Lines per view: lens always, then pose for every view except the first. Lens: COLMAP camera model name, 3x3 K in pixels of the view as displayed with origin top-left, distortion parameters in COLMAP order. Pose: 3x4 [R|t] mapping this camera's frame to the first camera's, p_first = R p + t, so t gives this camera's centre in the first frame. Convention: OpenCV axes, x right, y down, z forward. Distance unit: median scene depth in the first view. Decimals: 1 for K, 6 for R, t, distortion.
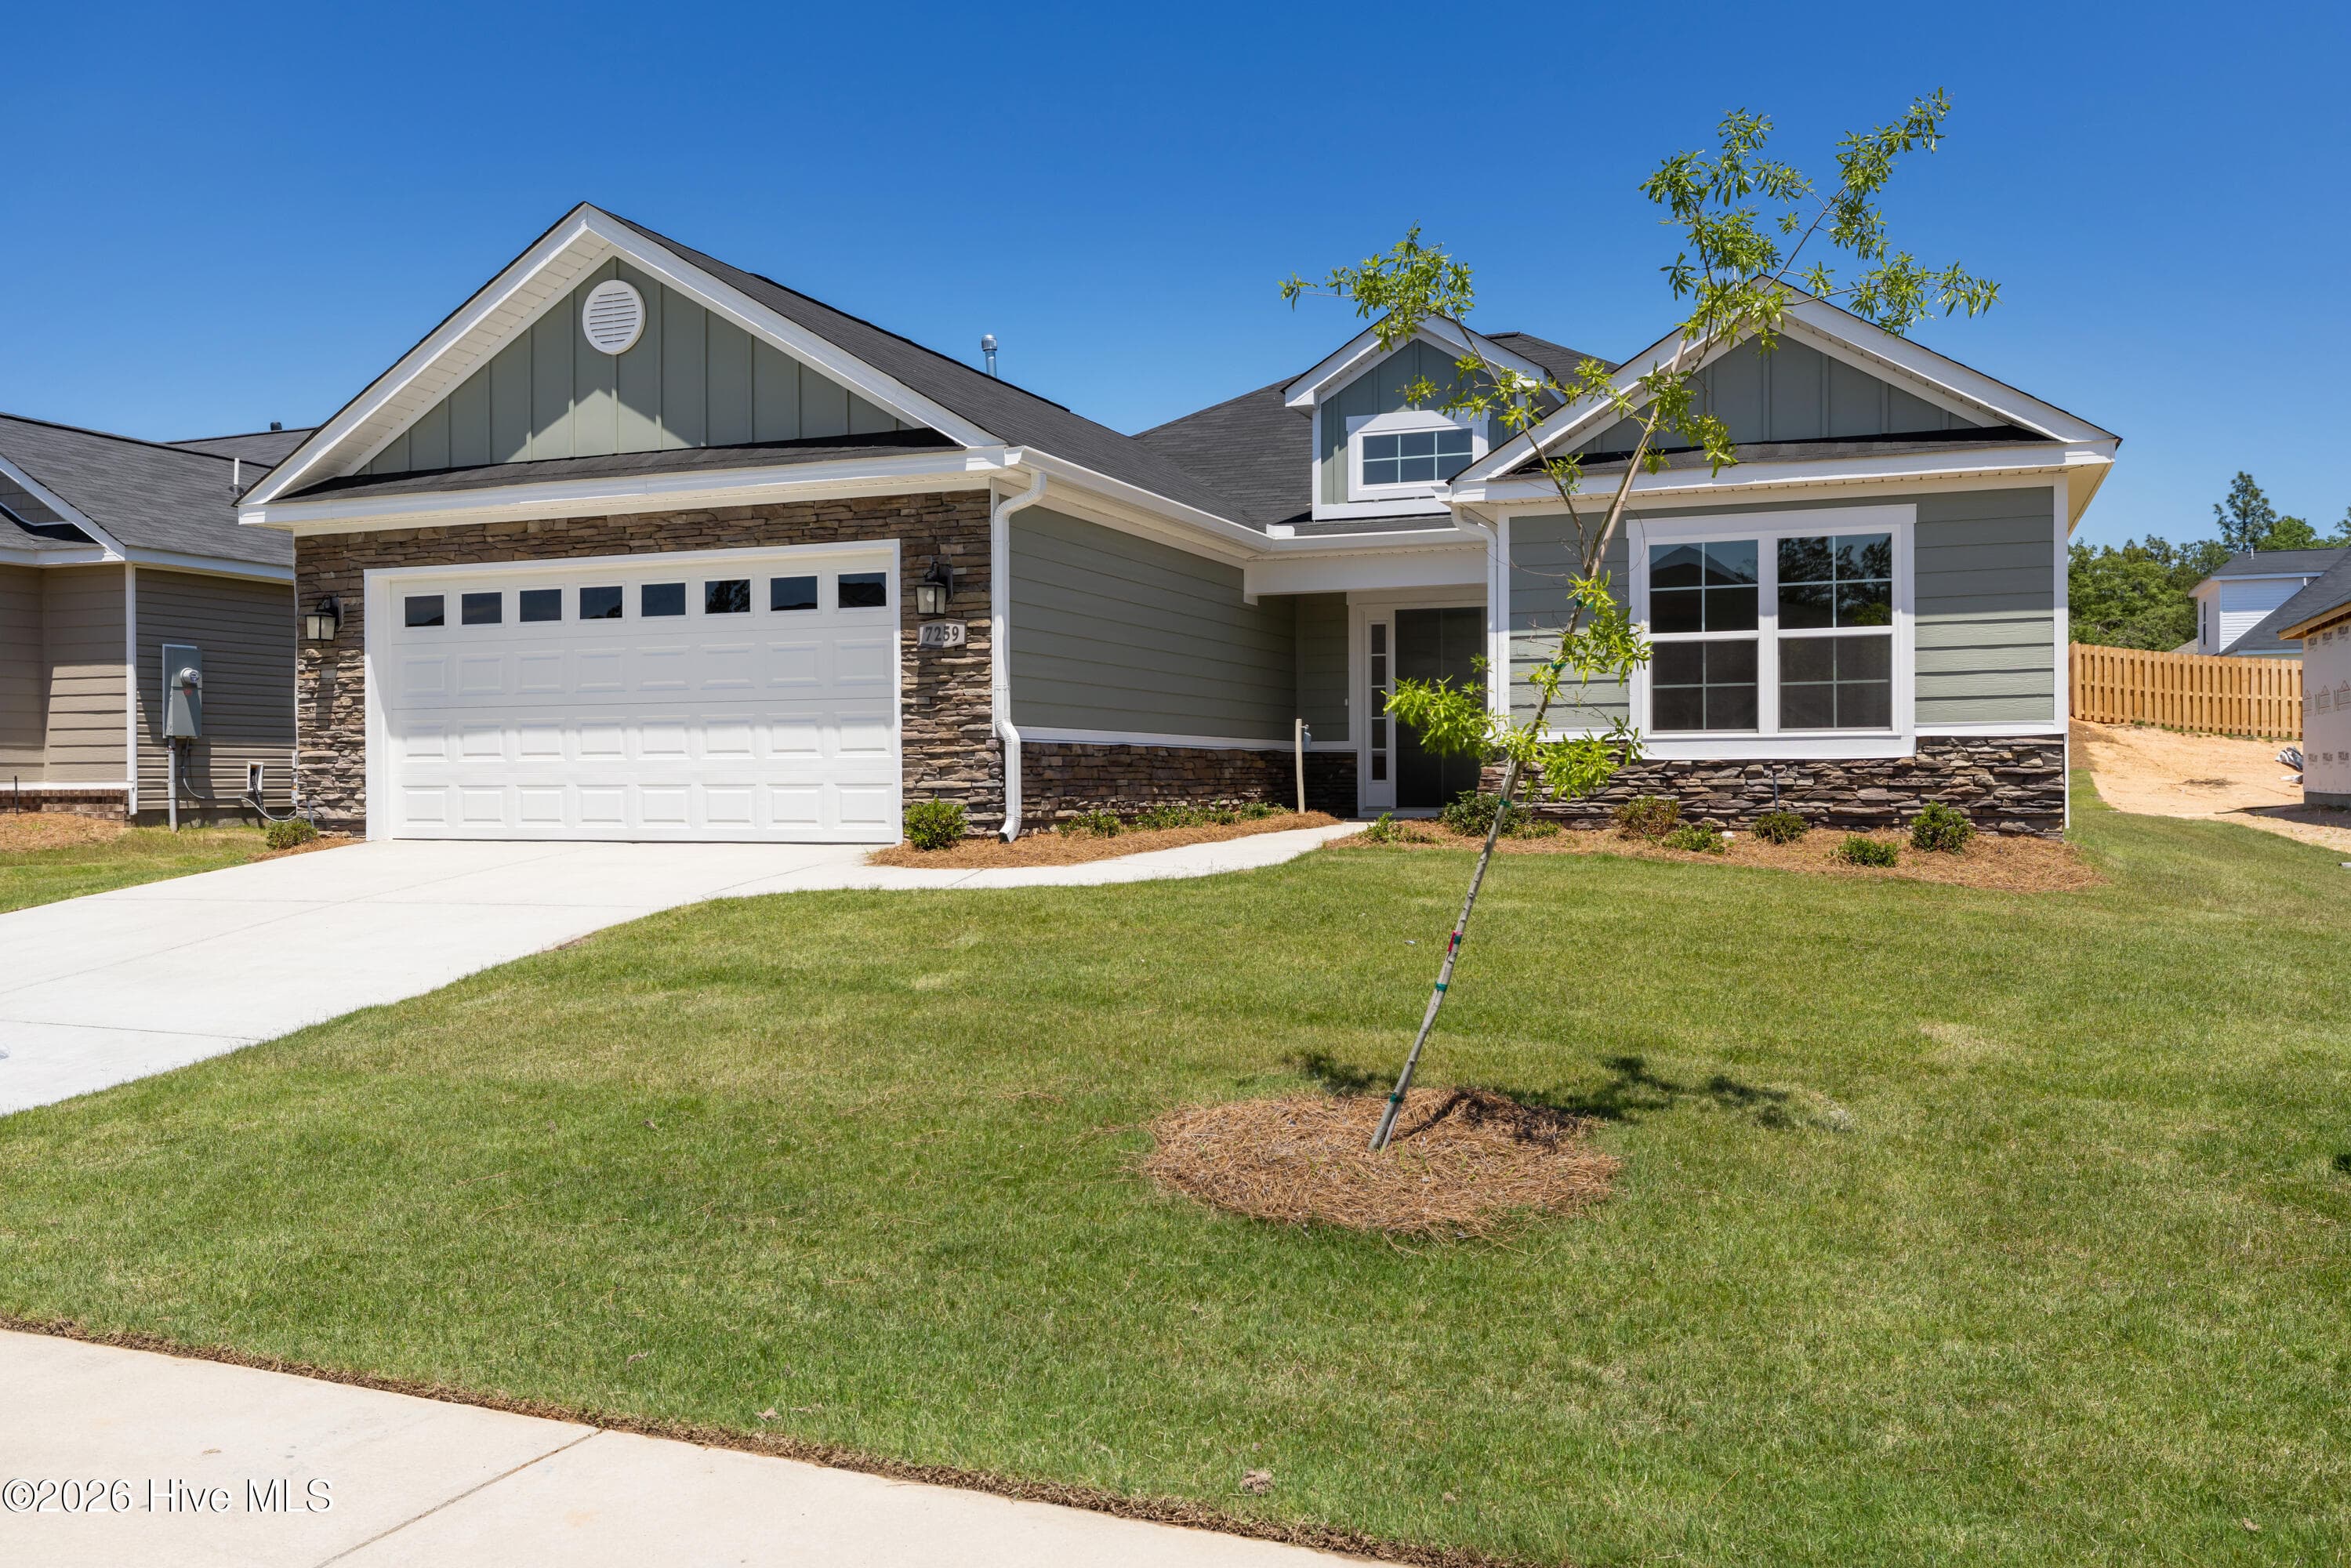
lens RADIAL K [[1796.3, 0, 1194.6], [0, 1796.3, 782.1], [0, 0, 1]] dist [-0.006434, -0.011814]
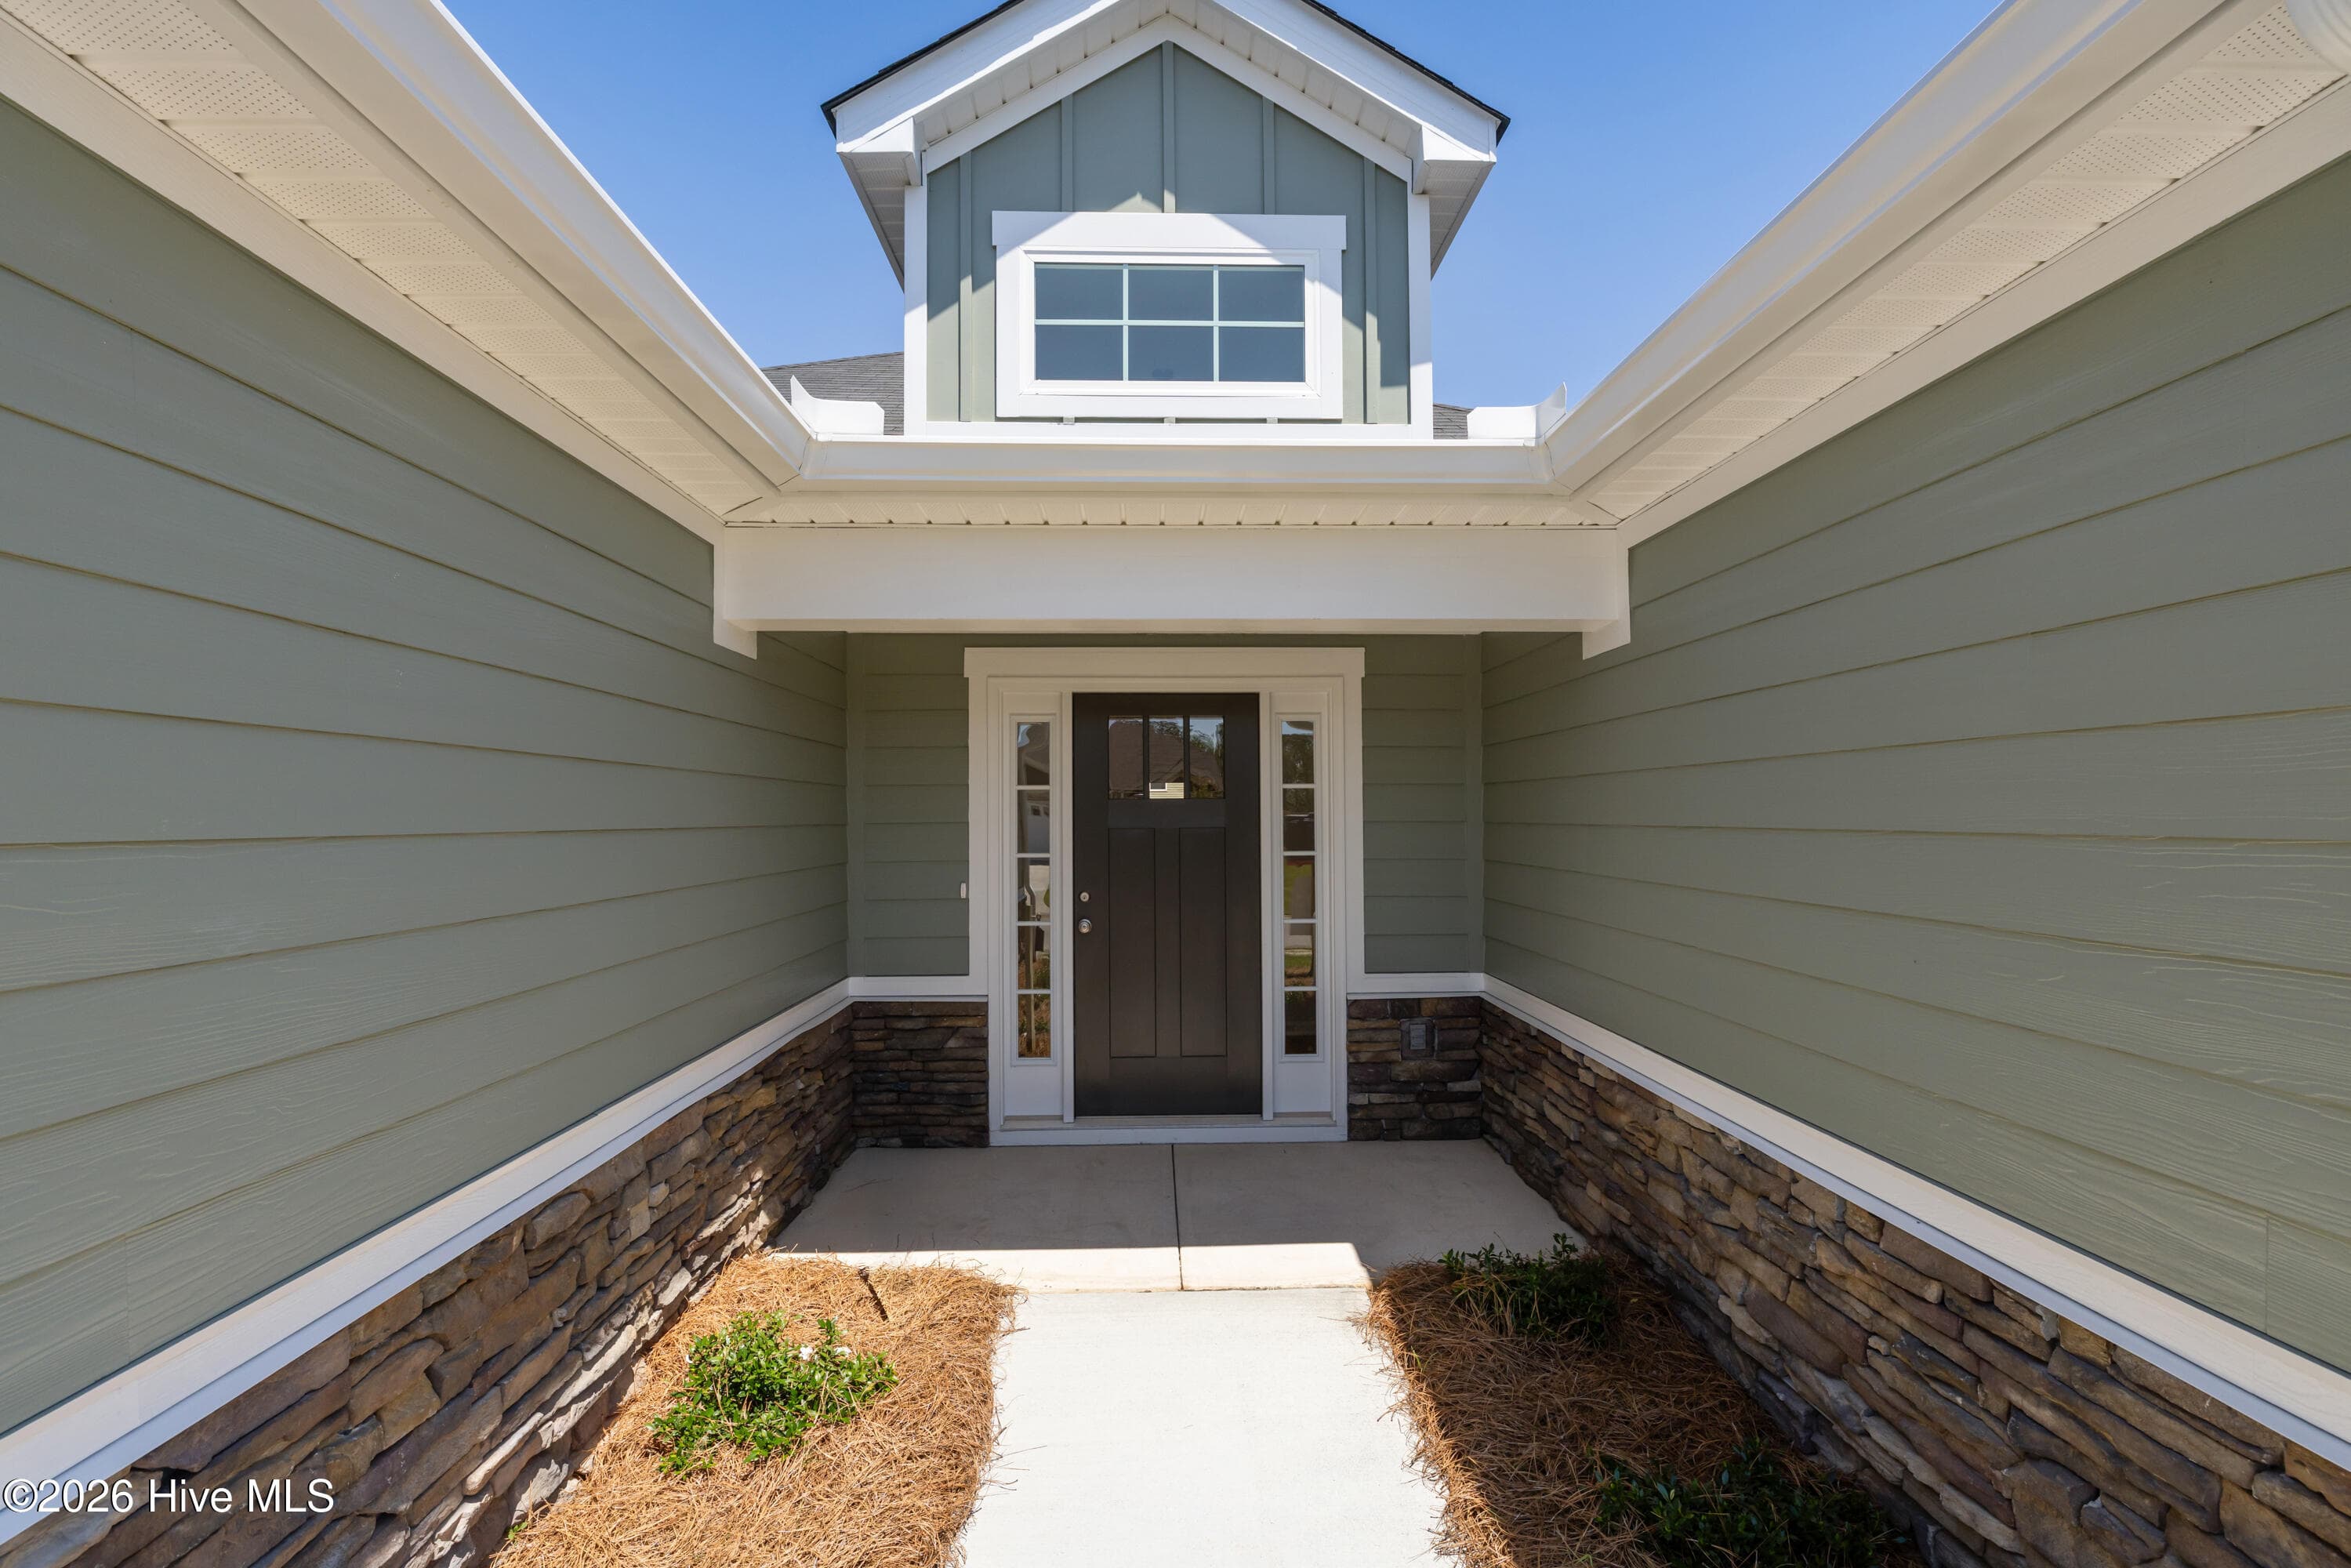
lens RADIAL K [[1066.4, 0, 1172.1], [0, 1066.4, 788.6], [0, 0, 1]] dist [-0.001907, -0.000470]
pose [[0.920982, 0.007869, 0.389525, 0.038729], [0.000633, 0.999764, -0.021694, -0.089756], [-0.389604, 0.020226, 0.920760, 1.018241]]
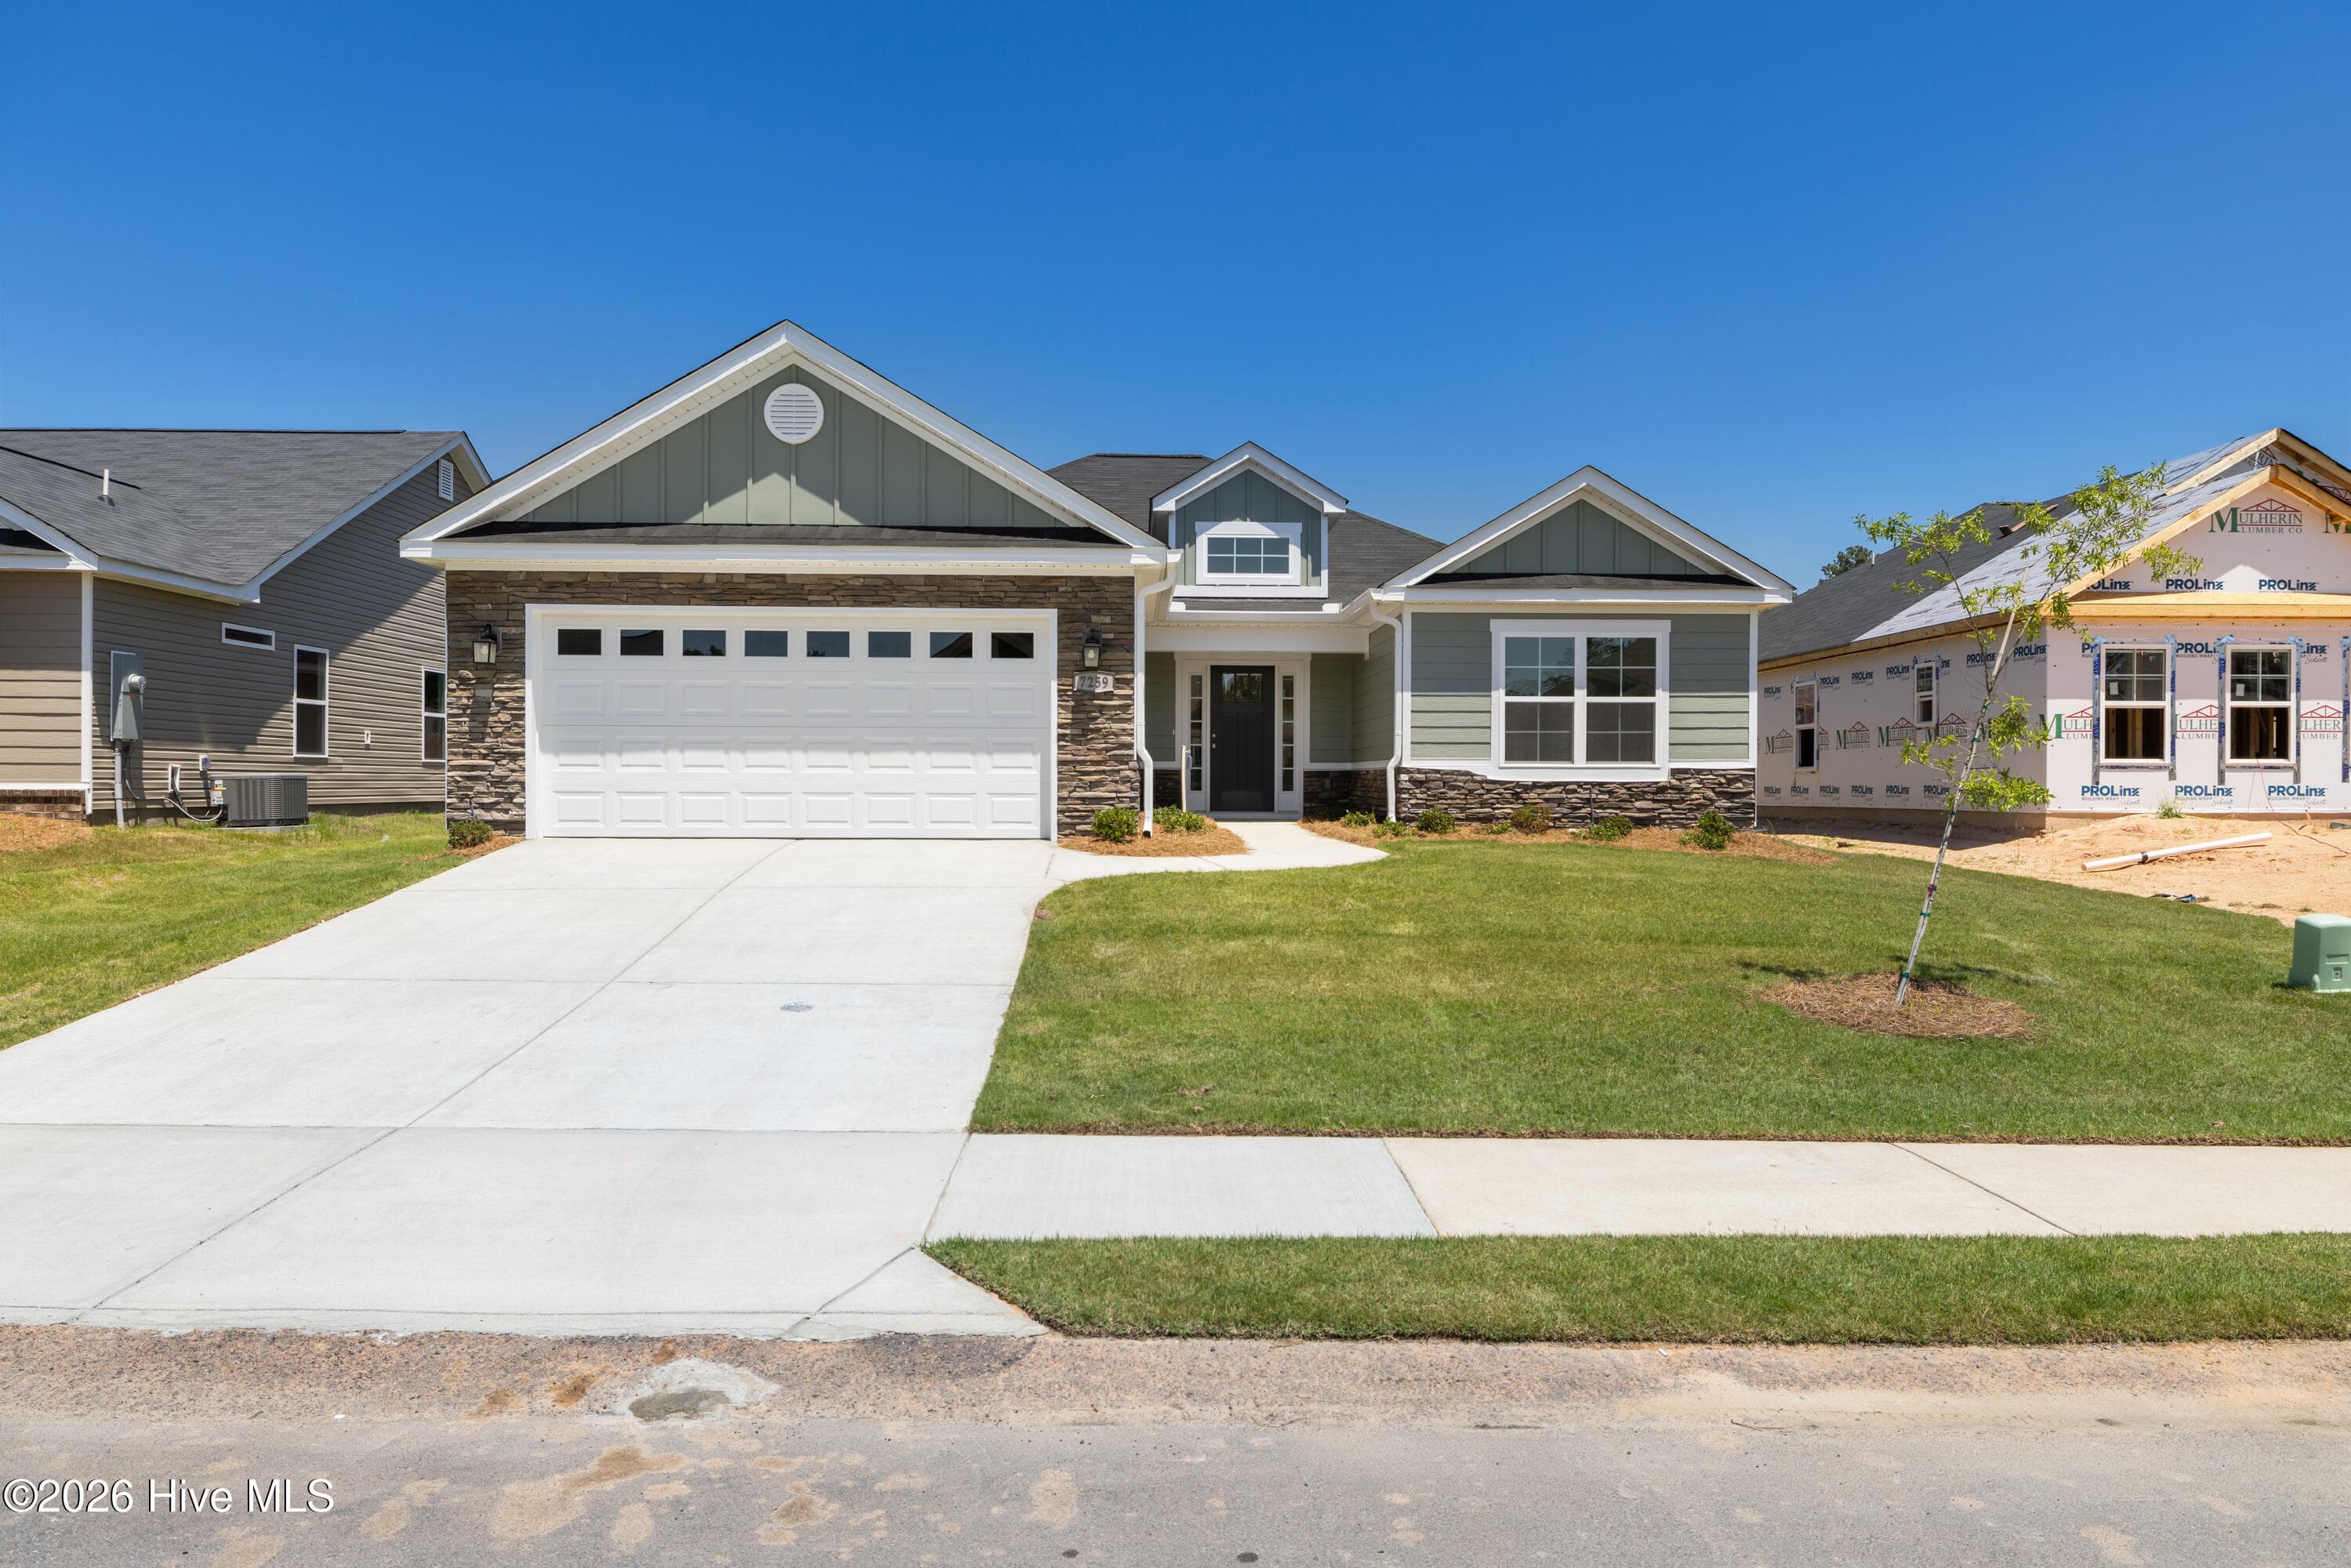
lens RADIAL K [[1523.0, 0, 1142.1], [0, 1523.0, 788.2], [0, 0, 1]] dist [0.003872, -0.005529]
pose [[0.927899, 0.008060, 0.372743, -0.503305], [-0.008793, 0.999961, 0.000266, -0.003861], [-0.372727, -0.003524, 0.927934, -0.065363]]
